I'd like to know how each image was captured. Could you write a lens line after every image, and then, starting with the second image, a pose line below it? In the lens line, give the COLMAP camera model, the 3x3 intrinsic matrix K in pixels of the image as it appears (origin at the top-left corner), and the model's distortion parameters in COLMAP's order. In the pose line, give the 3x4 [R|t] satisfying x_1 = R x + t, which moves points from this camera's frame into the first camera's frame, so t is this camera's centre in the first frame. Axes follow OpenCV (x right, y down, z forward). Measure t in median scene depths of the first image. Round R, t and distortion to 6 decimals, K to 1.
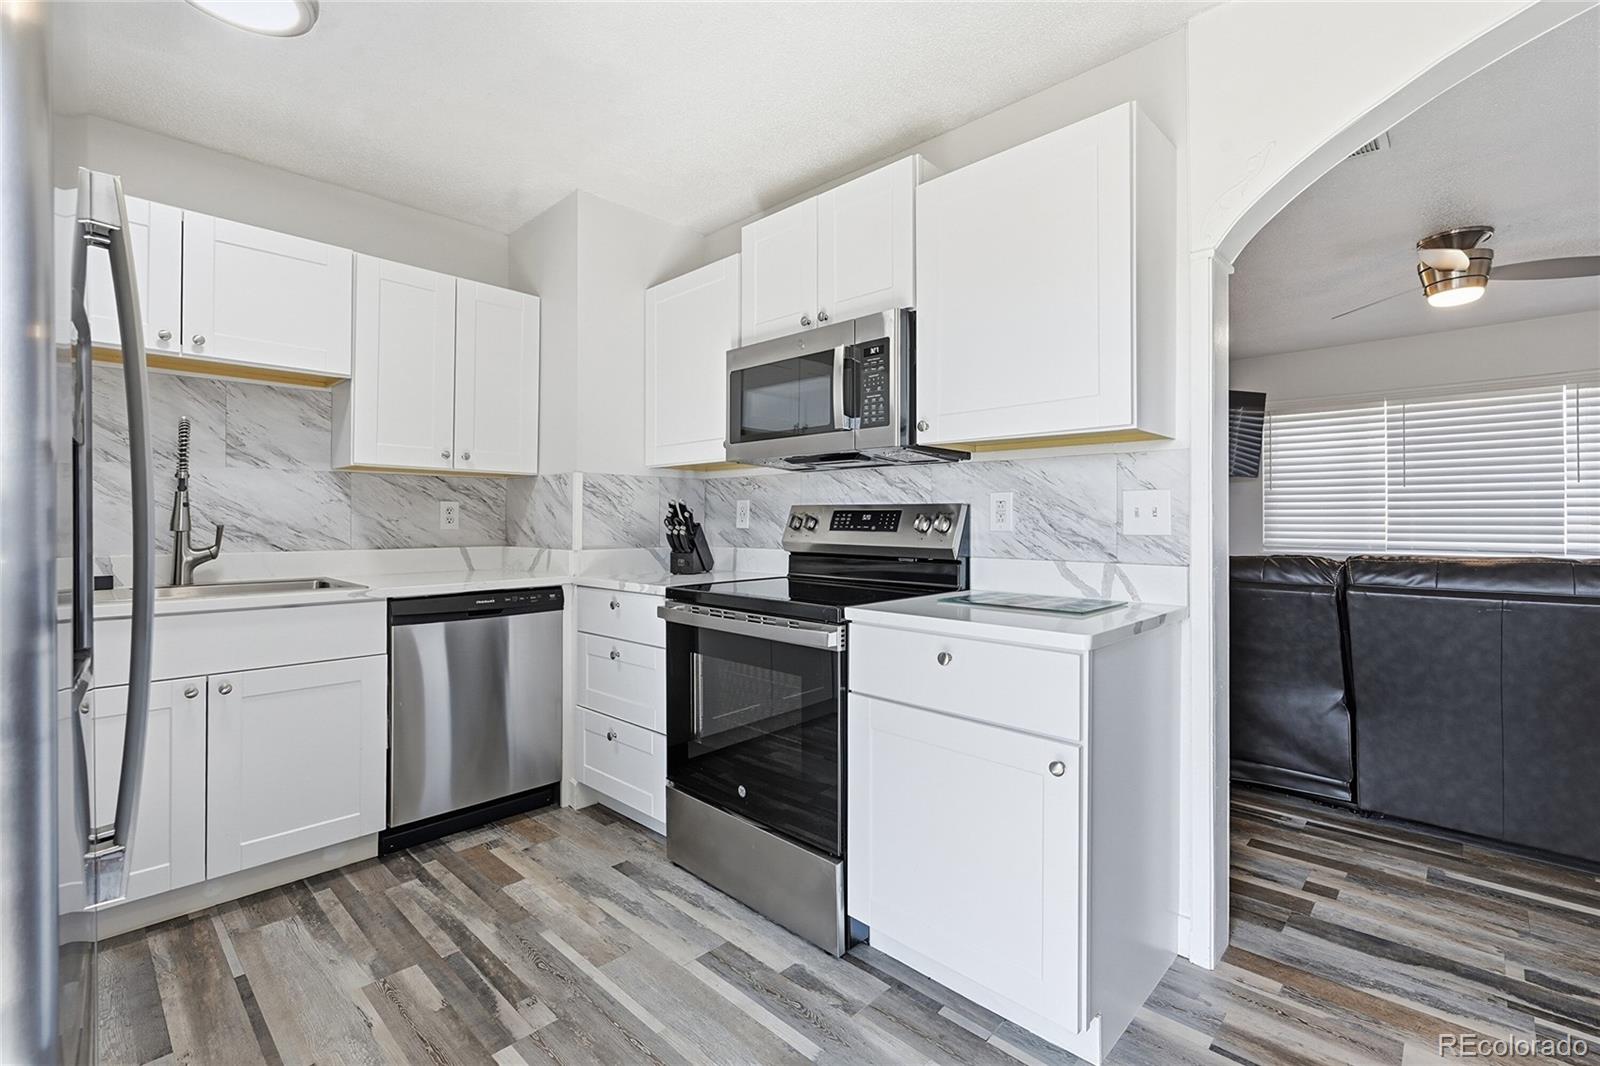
lens RADIAL K [[710.8, 0, 812.5], [0, 710.8, 523.7], [0, 0, 1]] dist [0.002005, -0.000151]
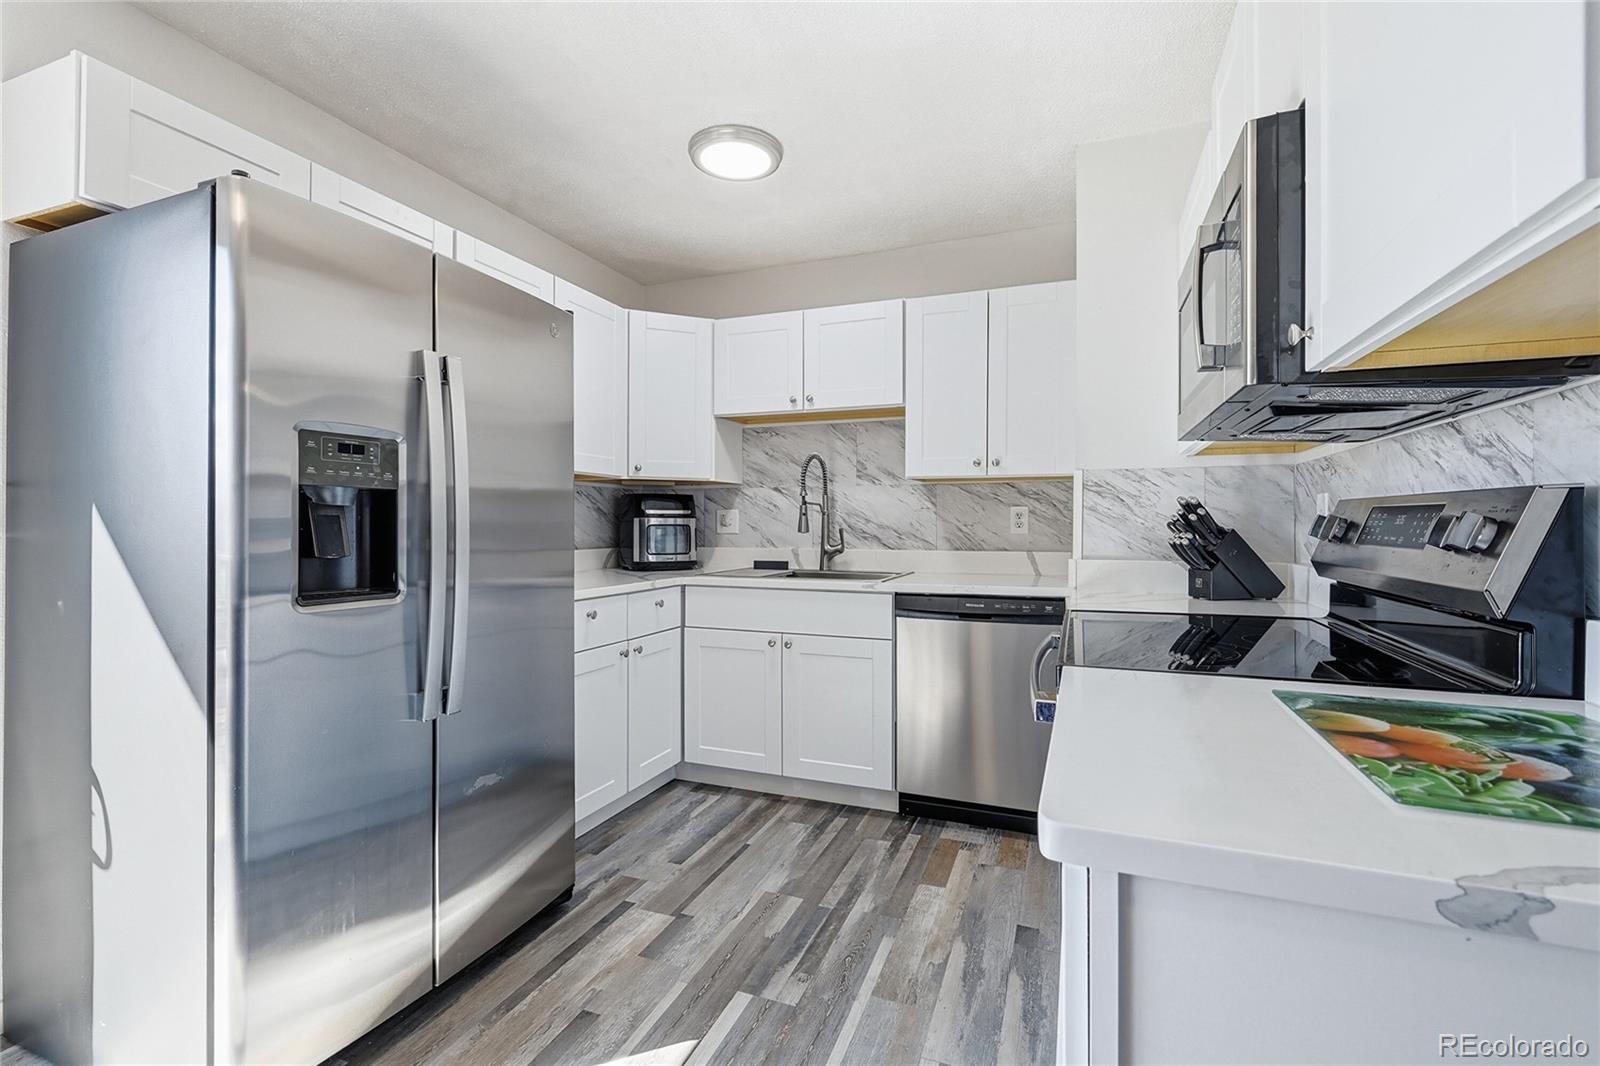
lens RADIAL K [[710.8, 0, 812.5], [0, 710.8, 525.8], [0, 0, 1]] dist [0.002005, -0.000151]
pose [[0.370895, 0.000988, -0.928674, 0.430430], [-0.003023, 0.999995, -0.000143, -0.003112], [0.928670, 0.002860, 0.370897, 0.446033]]
